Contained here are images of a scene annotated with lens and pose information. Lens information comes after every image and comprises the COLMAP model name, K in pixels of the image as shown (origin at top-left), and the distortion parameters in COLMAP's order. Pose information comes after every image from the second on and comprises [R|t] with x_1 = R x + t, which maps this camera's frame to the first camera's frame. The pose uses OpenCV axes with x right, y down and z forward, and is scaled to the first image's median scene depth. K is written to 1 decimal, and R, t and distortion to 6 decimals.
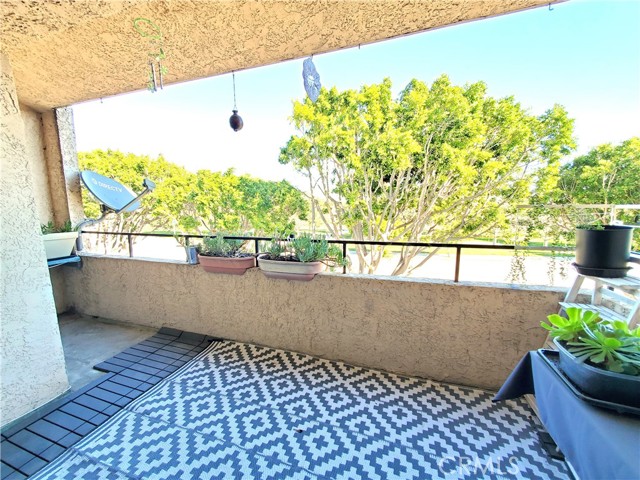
lens RADIAL K [[252.3, 0, 316.4], [0, 252.3, 242.2], [0, 0, 1]] dist [0.005113, -0.000994]
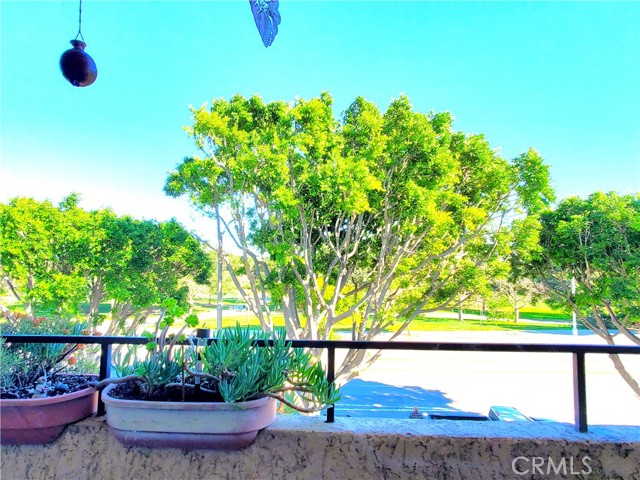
lens RADIAL K [[365.8, 0, 314.4], [0, 365.8, 236.1], [0, 0, 1]] dist [0.018924, 0.001154]
pose [[0.969155, 0.031875, 0.244381, -0.062731], [0.021327, 0.977034, -0.212013, -0.041085], [-0.245526, 0.210686, 0.946218, 0.316833]]
